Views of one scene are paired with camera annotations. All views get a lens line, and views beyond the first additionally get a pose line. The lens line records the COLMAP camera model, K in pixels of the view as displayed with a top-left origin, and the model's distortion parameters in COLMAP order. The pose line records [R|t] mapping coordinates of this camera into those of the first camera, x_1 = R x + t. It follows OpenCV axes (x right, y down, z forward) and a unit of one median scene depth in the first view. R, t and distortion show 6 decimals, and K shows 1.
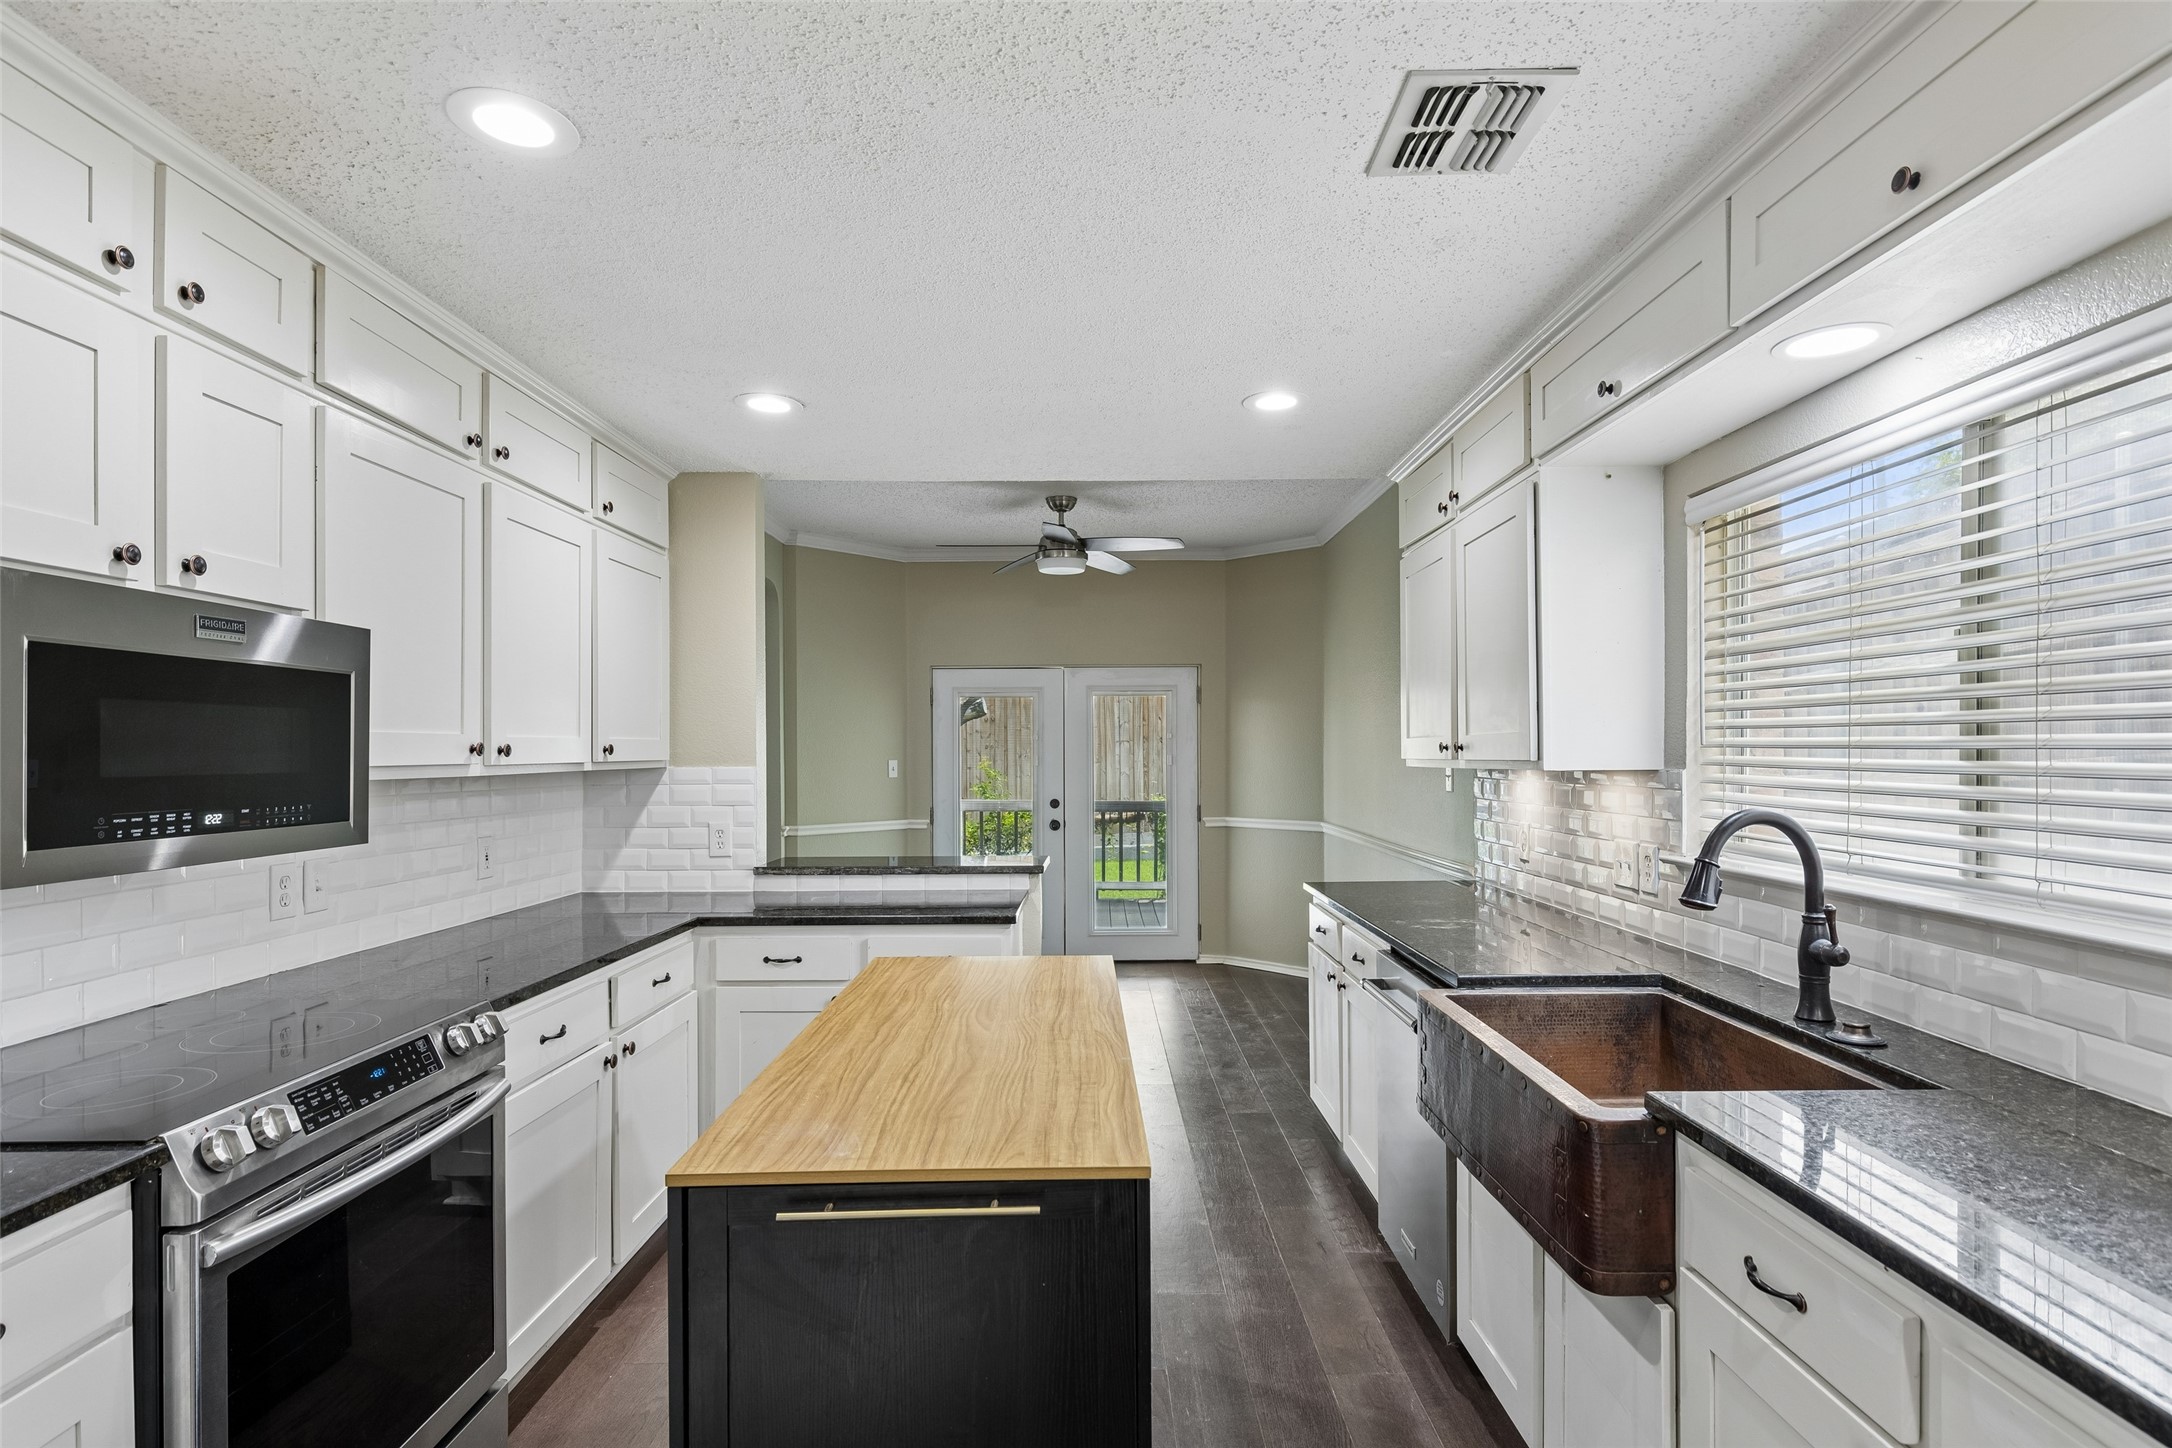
lens RADIAL K [[1113.1, 0, 1095.0], [0, 1113.1, 746.9], [0, 0, 1]] dist [0.000990, -0.000352]
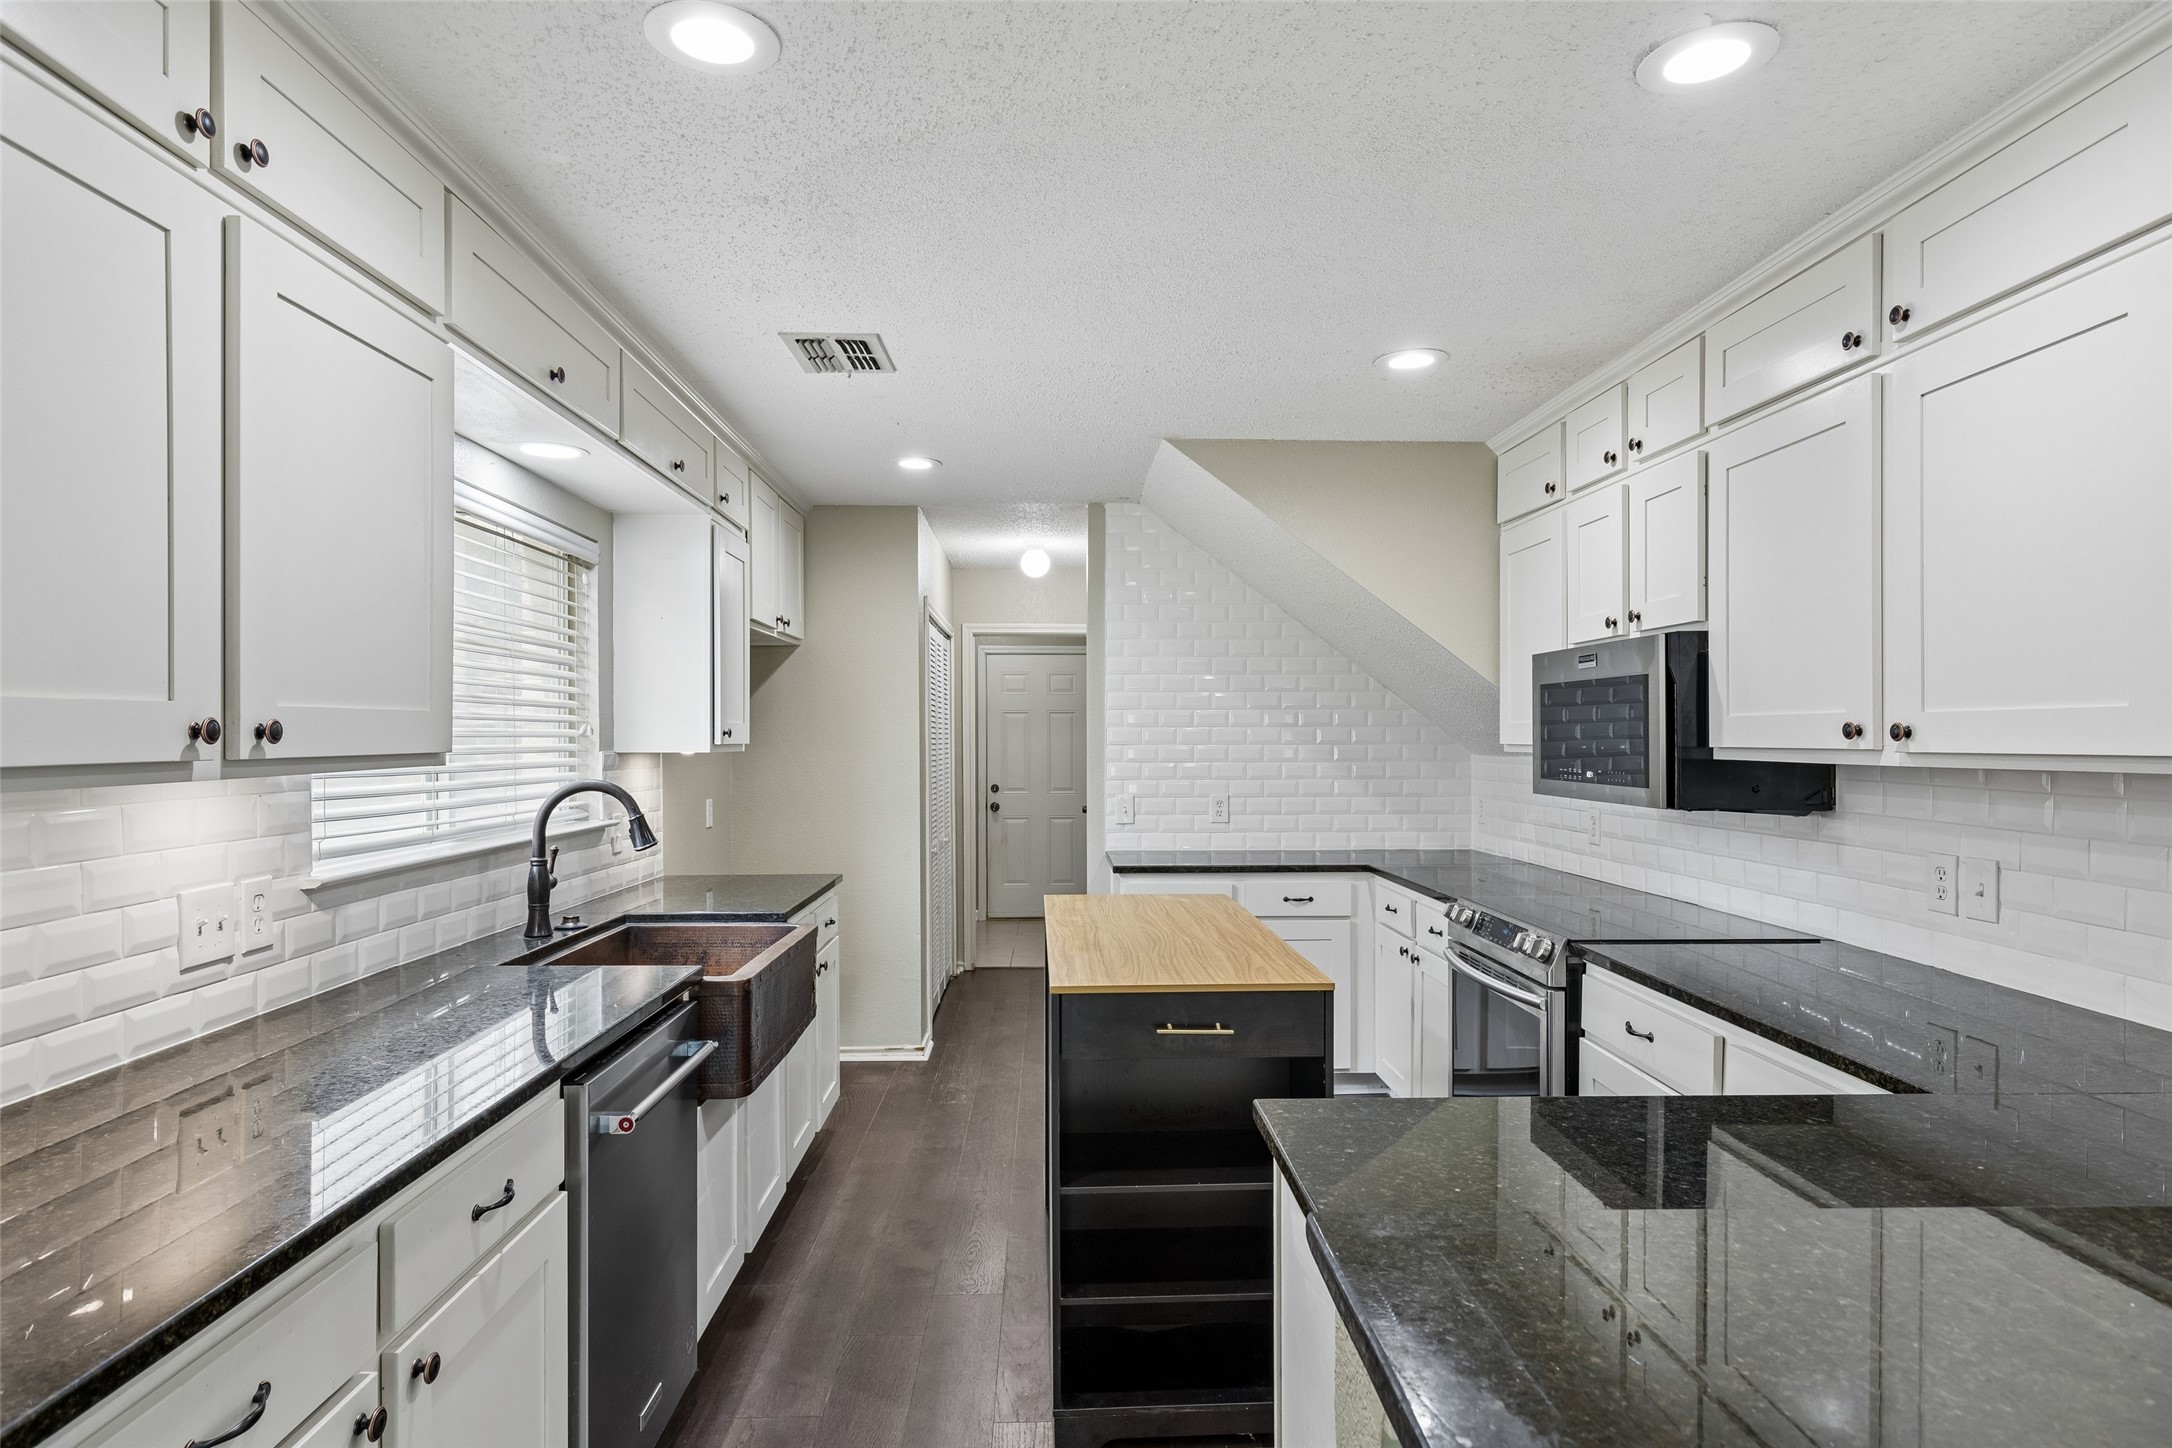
lens RADIAL K [[1246.8, 0, 1087.6], [0, 1246.8, 730.9], [0, 0, 1]] dist [0.000774, 0.000117]
pose [[-0.999577, 0.003582, -0.028872, 0.017331], [0.003774, 0.999971, -0.006578, 0.006153], [0.028848, -0.006684, -0.999561, 2.155120]]
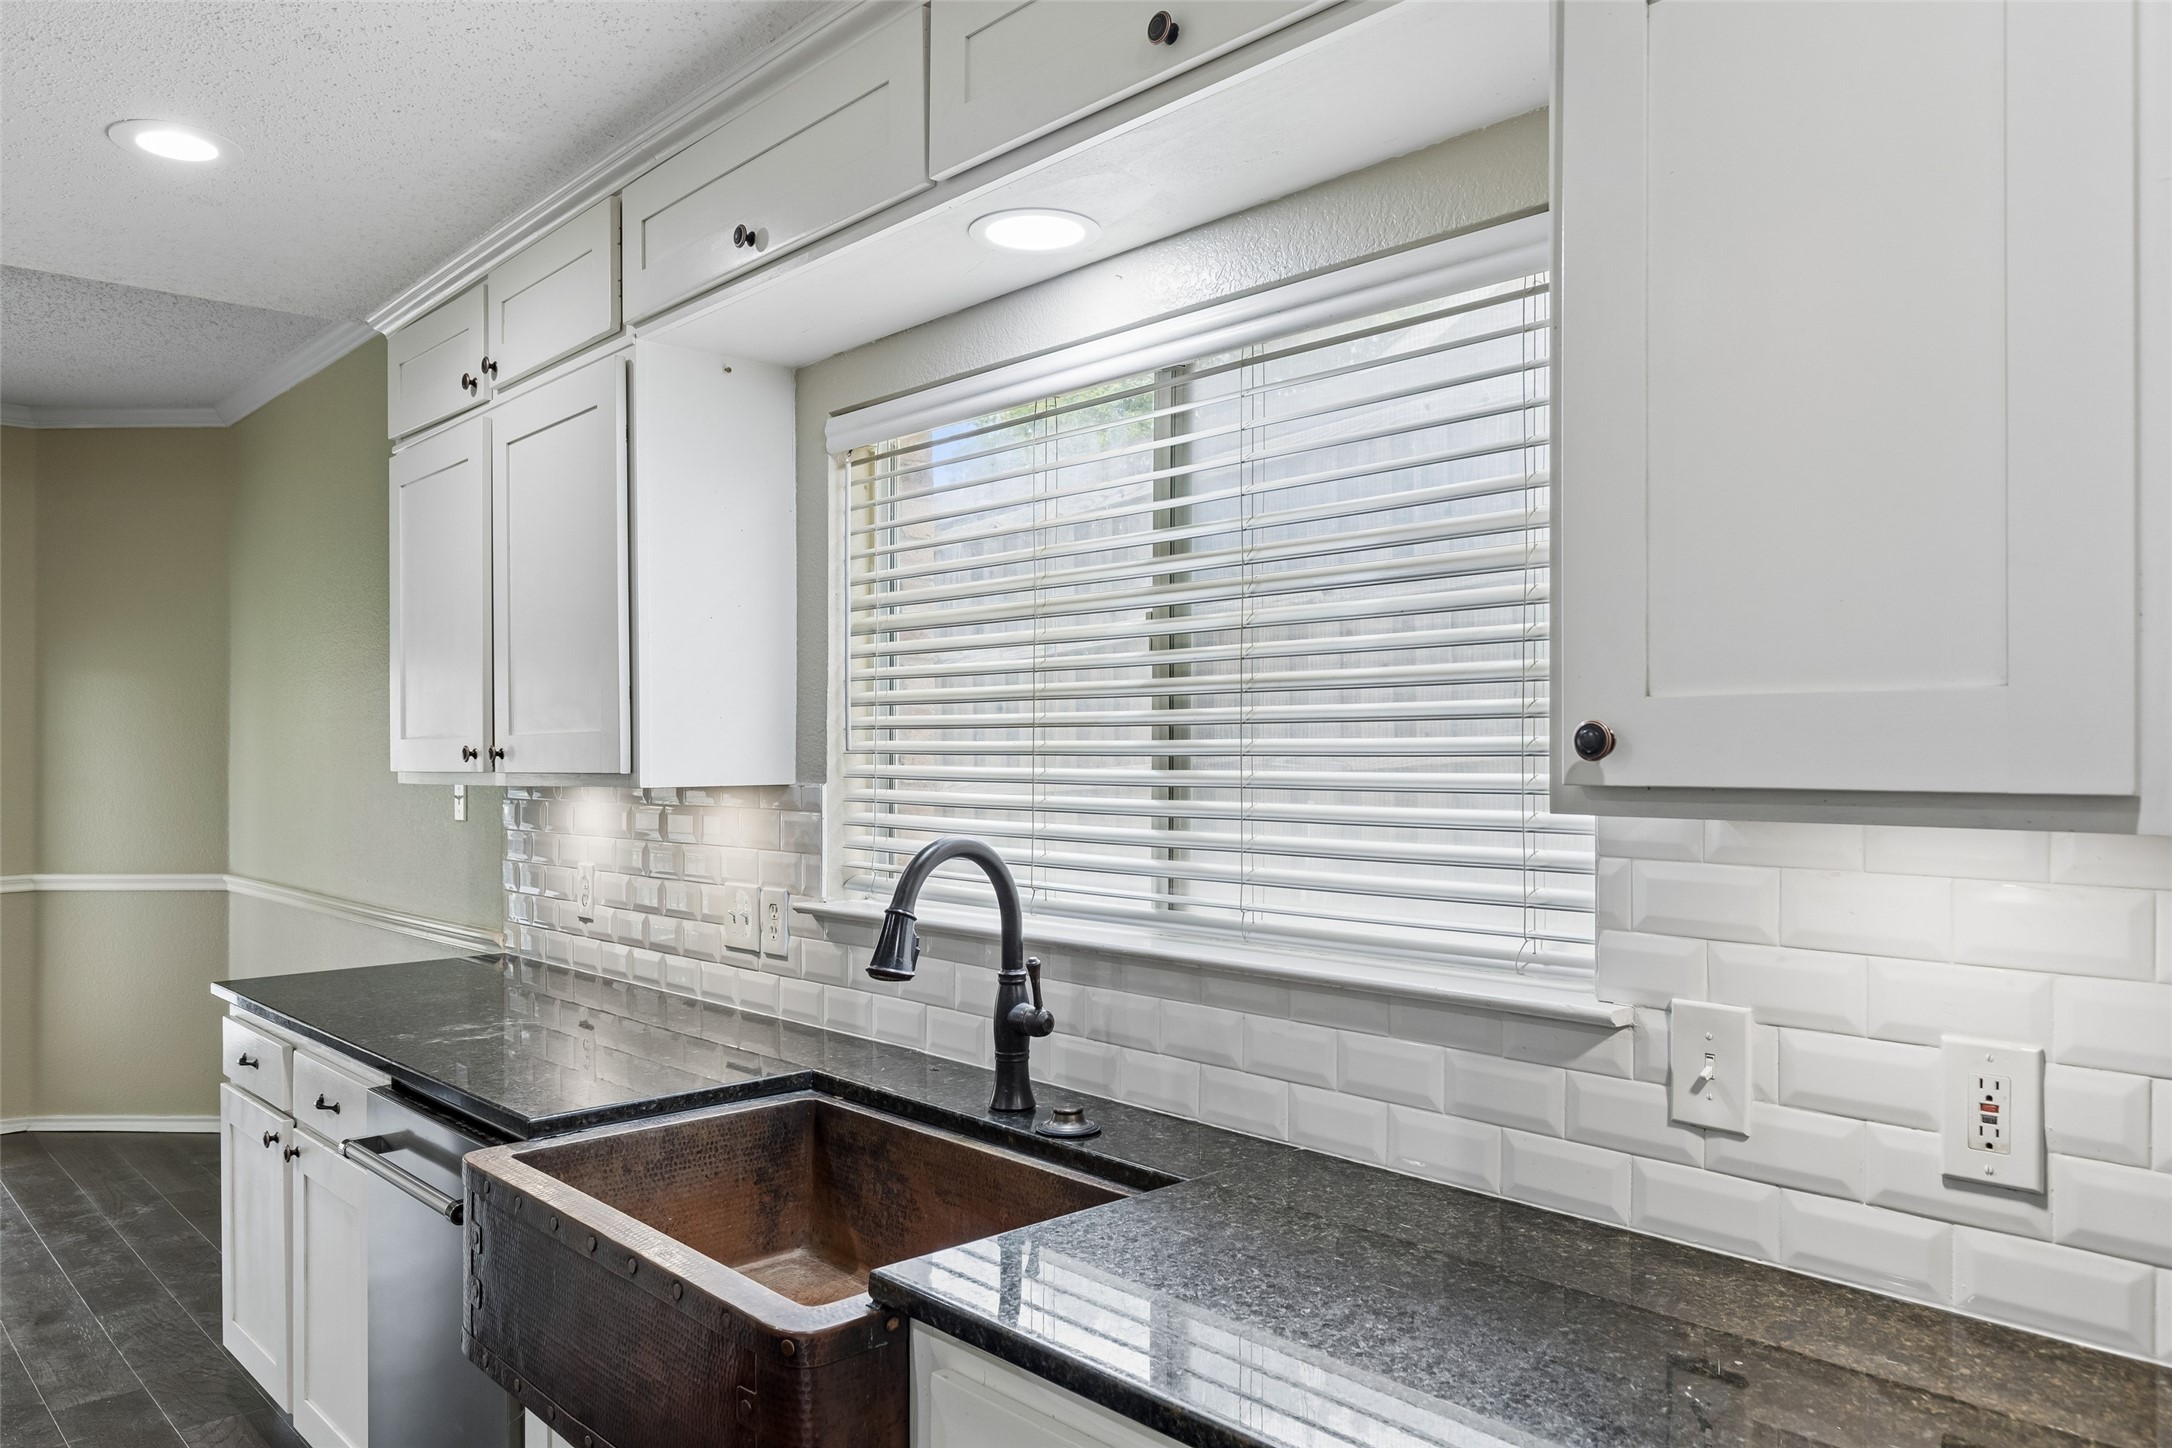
lens RADIAL K [[1501.5, 0, 1095.9], [0, 1501.5, 739.9], [0, 0, 1]] dist [-0.000017, 0.000914]
pose [[0.736189, 0.005419, 0.676755, -0.011819], [-0.000043, 0.999968, -0.007960, -0.001064], [-0.676776, 0.005831, 0.736166, 0.169000]]
